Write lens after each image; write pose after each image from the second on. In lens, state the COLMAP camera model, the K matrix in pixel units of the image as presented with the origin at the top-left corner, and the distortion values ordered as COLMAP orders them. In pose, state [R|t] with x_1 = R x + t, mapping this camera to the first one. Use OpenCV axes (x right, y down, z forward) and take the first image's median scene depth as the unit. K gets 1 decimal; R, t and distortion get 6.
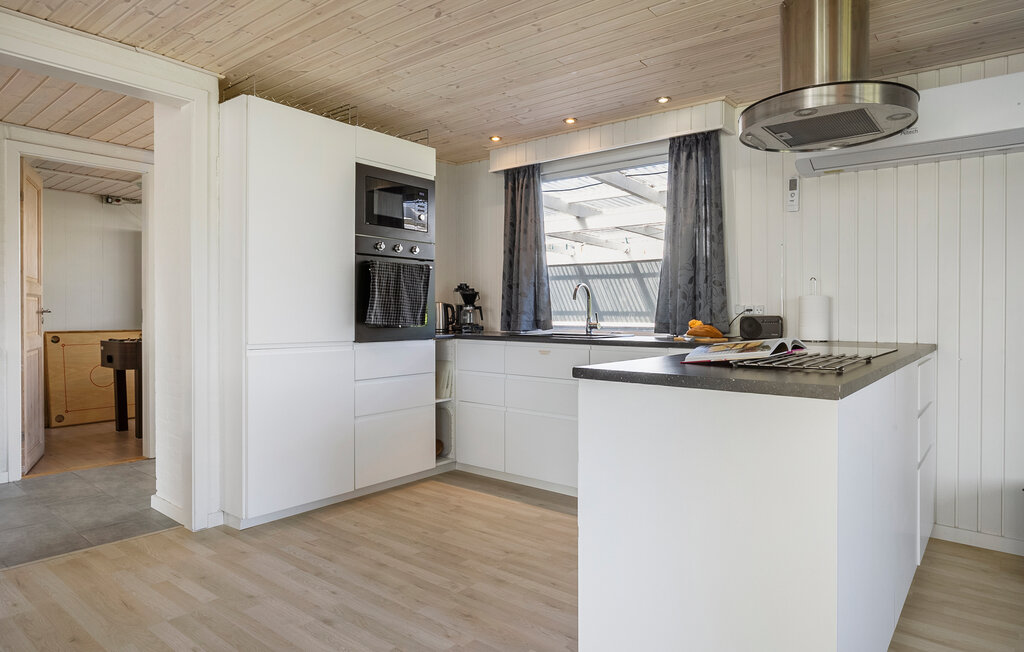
lens RADIAL K [[623.4, 0, 512.0], [0, 623.4, 326.0], [0, 0, 1]] dist [-0.001790, 0.000568]
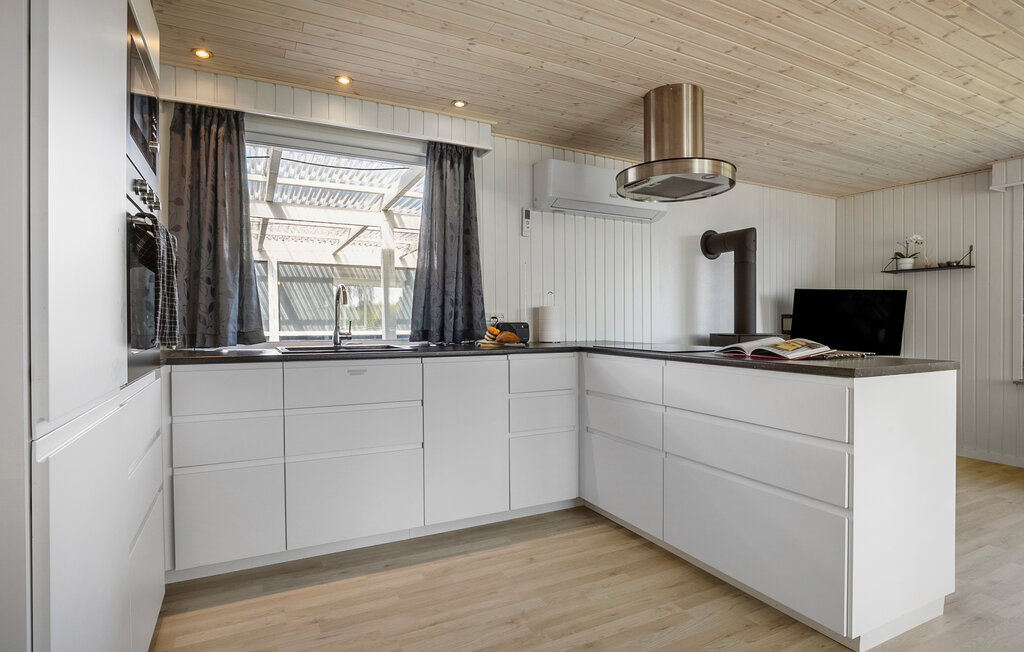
lens RADIAL K [[542.8, 0, 512.0], [0, 542.8, 326.0], [0, 0, 1]] dist [-0.018824, 0.000076]
pose [[0.386012, -0.008659, 0.922453, -0.538509], [0.025347, 0.999678, -0.001223, -0.007711], [-0.922145, 0.023854, 0.386107, 0.621381]]
